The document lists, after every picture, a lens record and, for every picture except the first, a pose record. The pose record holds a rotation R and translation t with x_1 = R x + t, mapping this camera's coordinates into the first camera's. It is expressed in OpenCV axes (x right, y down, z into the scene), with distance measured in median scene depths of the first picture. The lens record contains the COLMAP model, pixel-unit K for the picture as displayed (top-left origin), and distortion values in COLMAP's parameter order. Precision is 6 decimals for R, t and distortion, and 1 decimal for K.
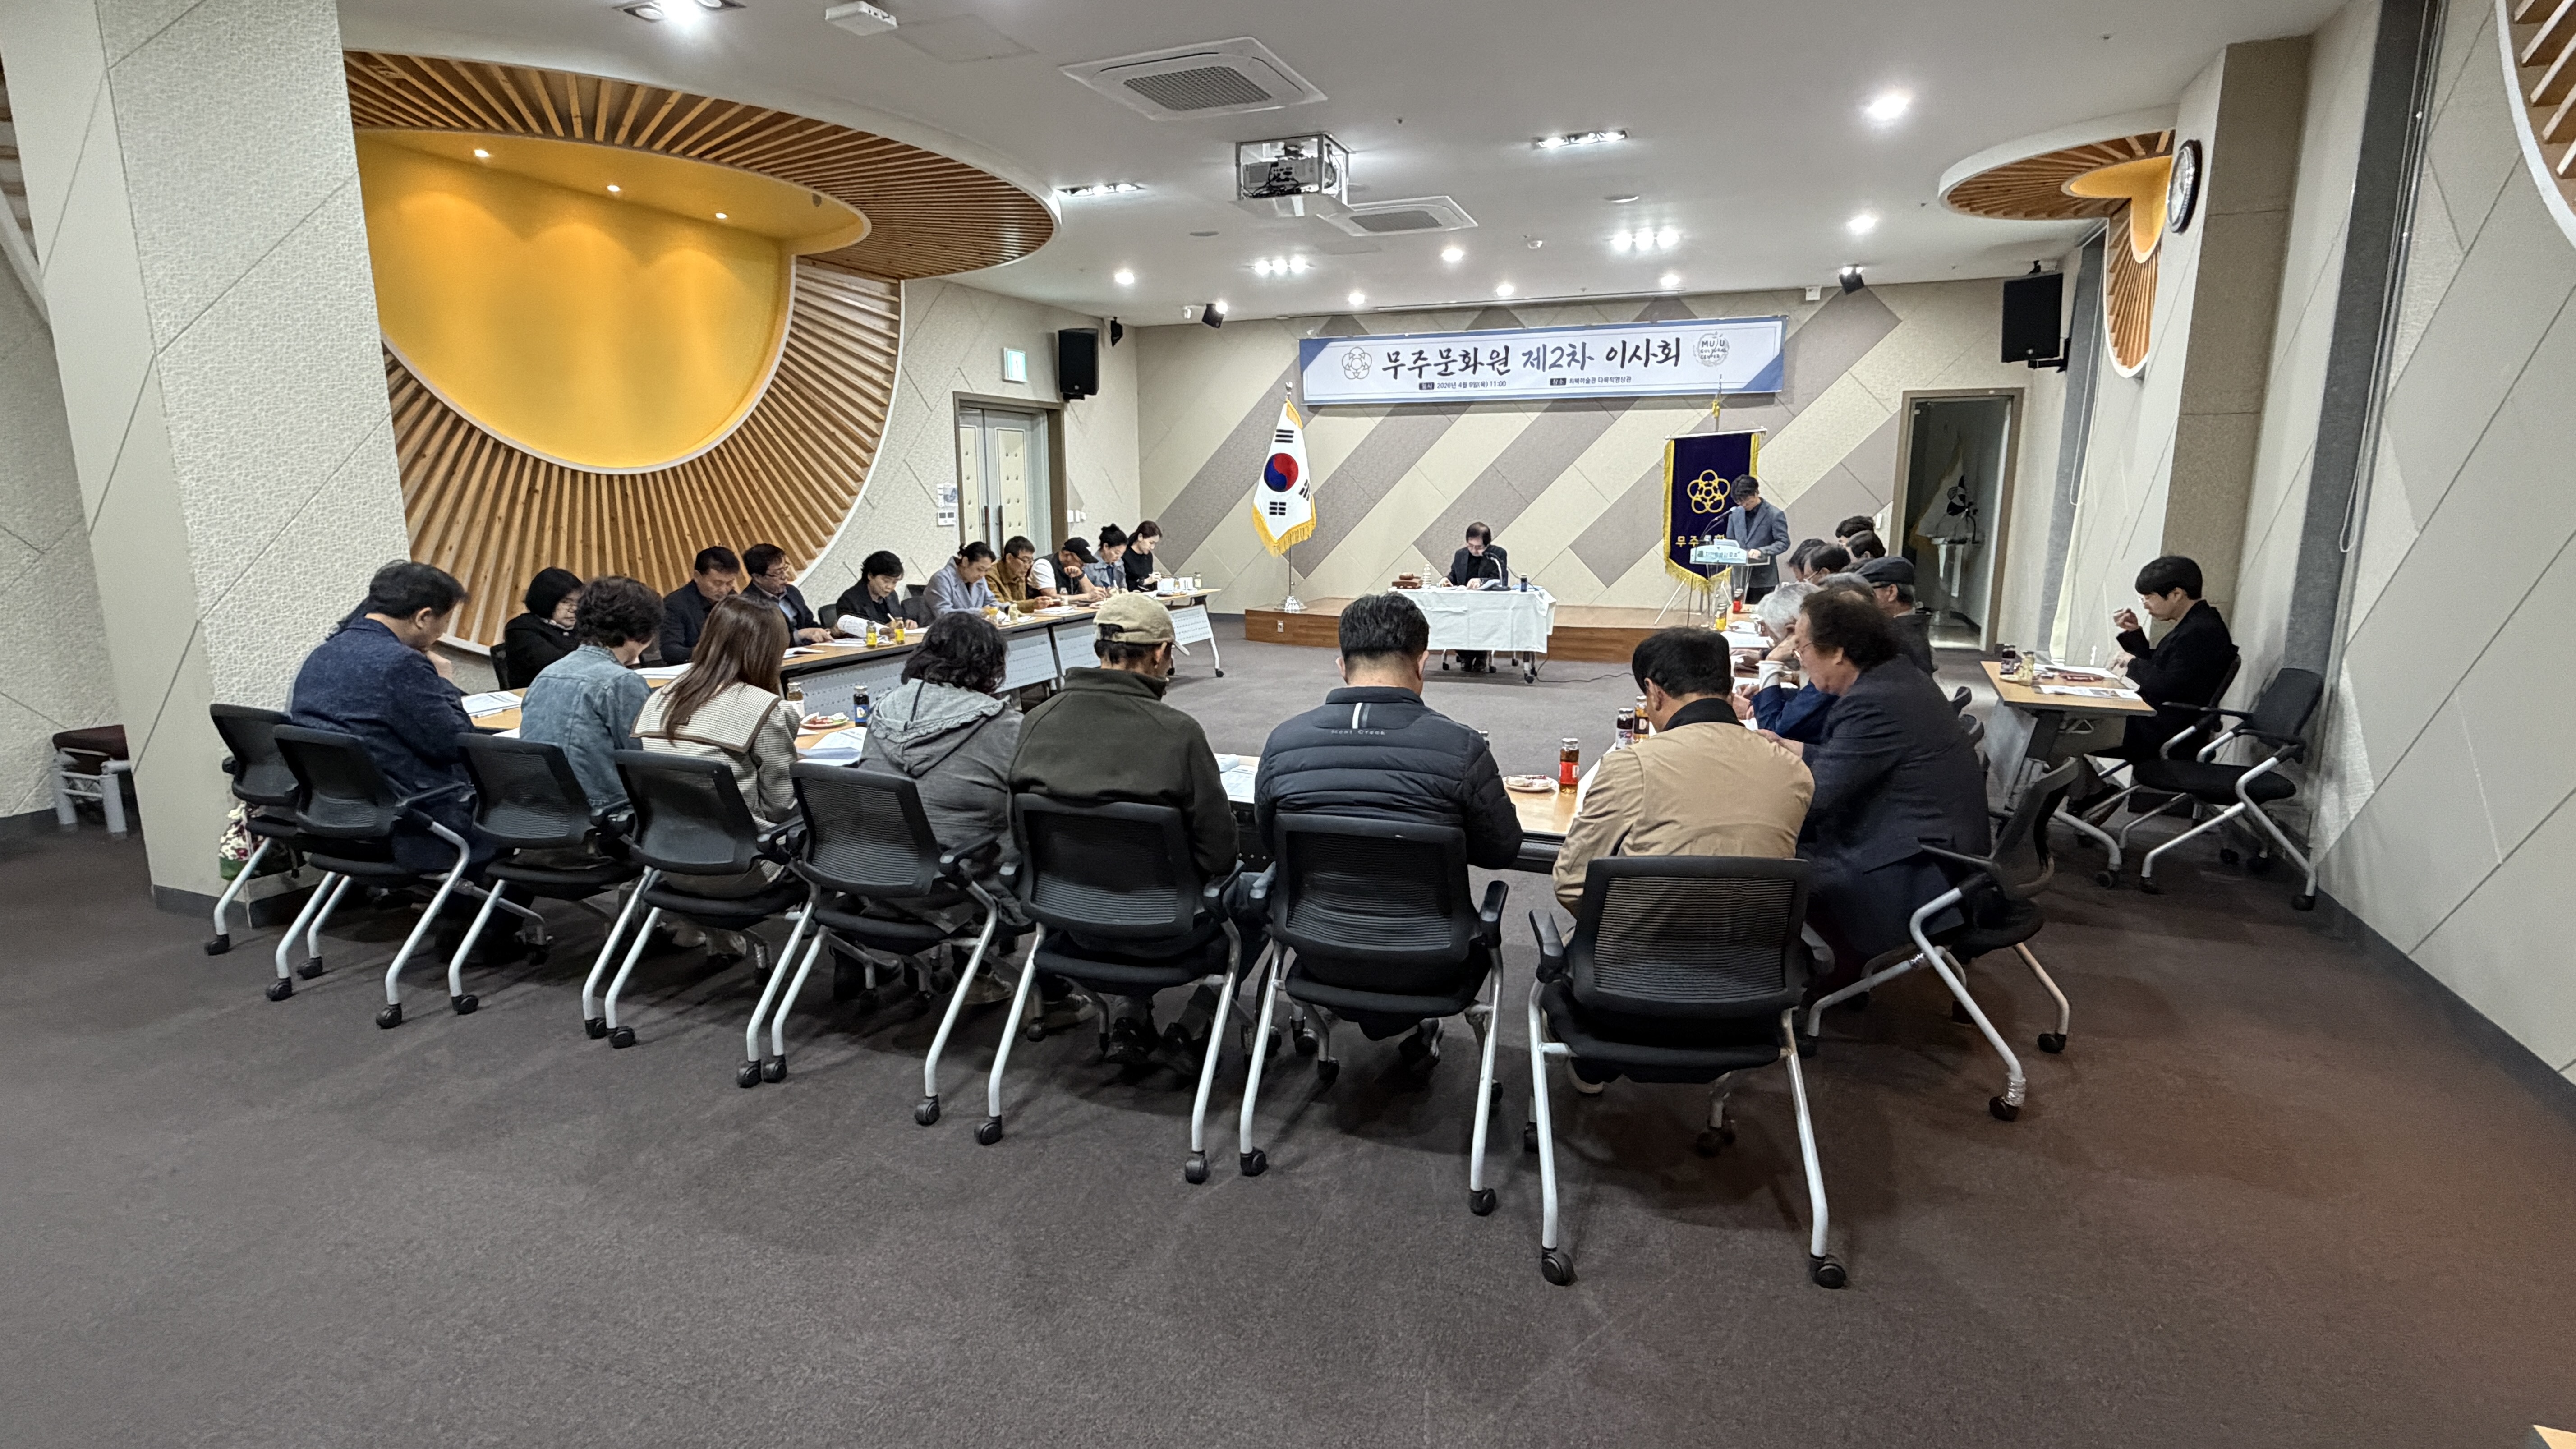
lens RADIAL K [[1239.3, 0, 1288.1], [0, 1239.3, 734.0], [0, 0, 1]] dist [0.003589, 0.002647]
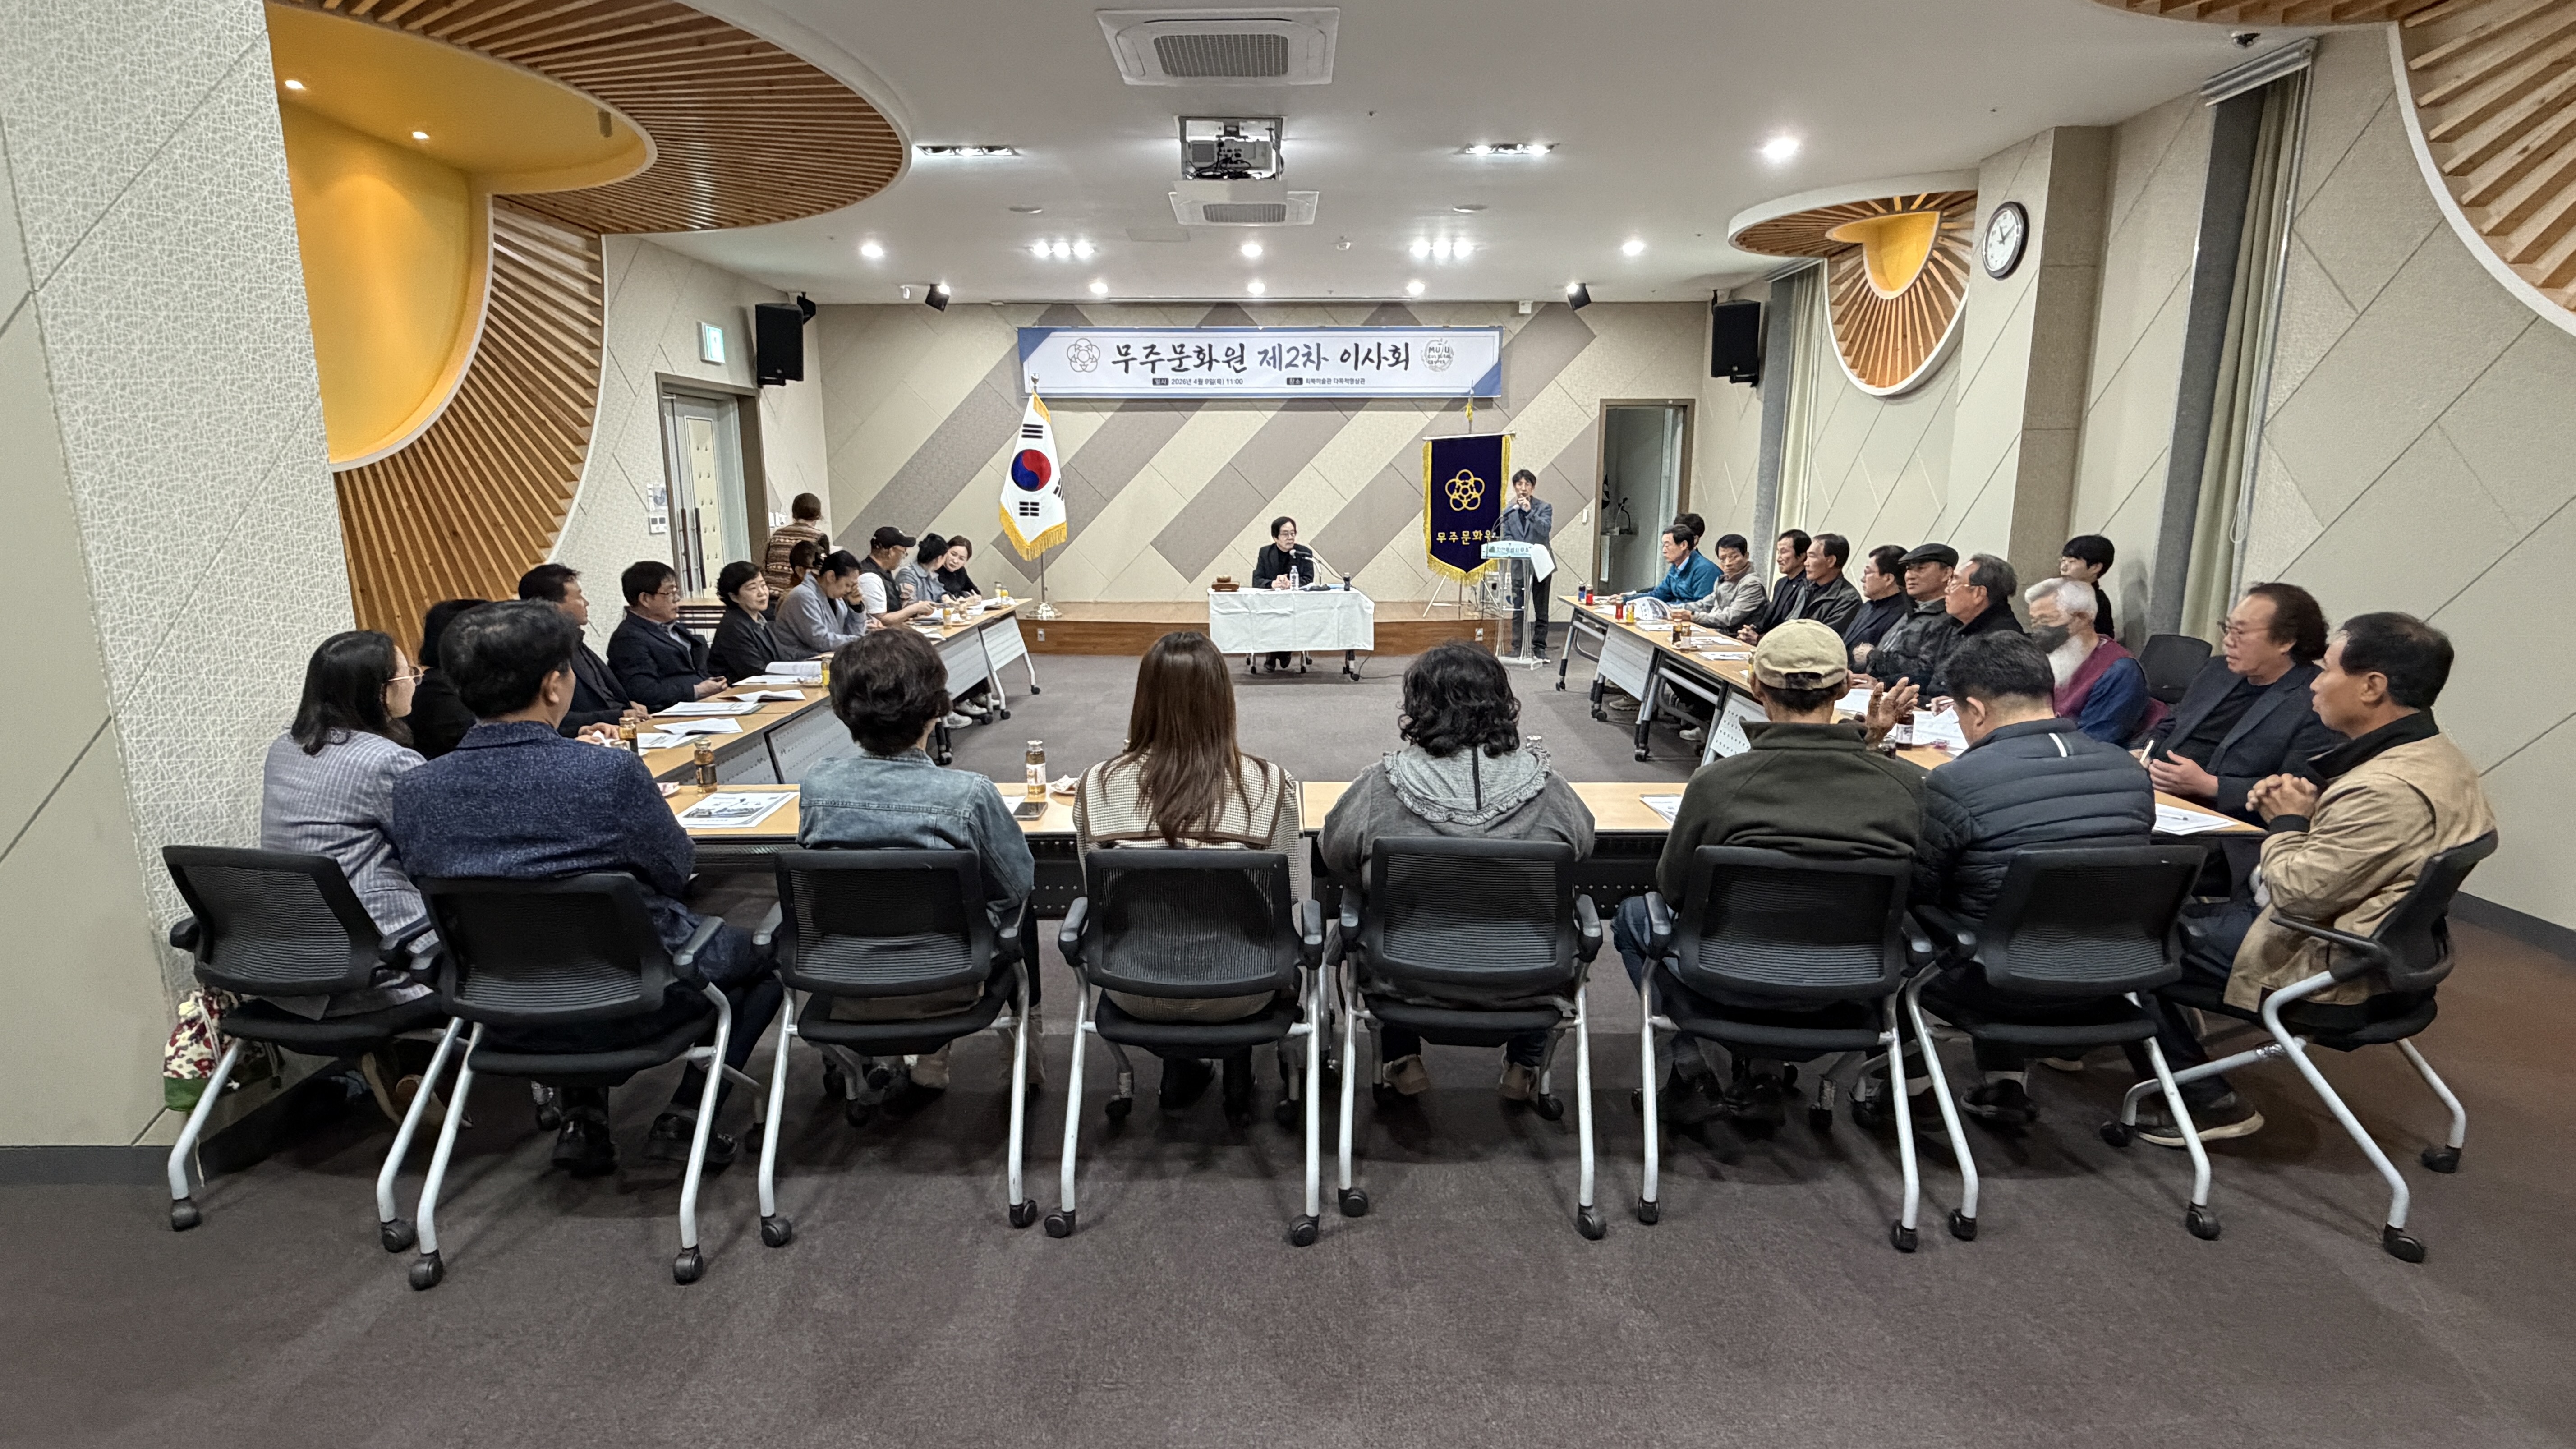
lens RADIAL K [[1239.3, 0, 1277.7], [0, 1239.3, 736.6], [0, 0, 1]] dist [0.003589, 0.002647]
pose [[0.928348, -0.075738, 0.363915, -0.221977], [0.073199, 0.997101, 0.020787, -0.020065], [-0.364434, 0.007341, 0.931200, 0.076514]]
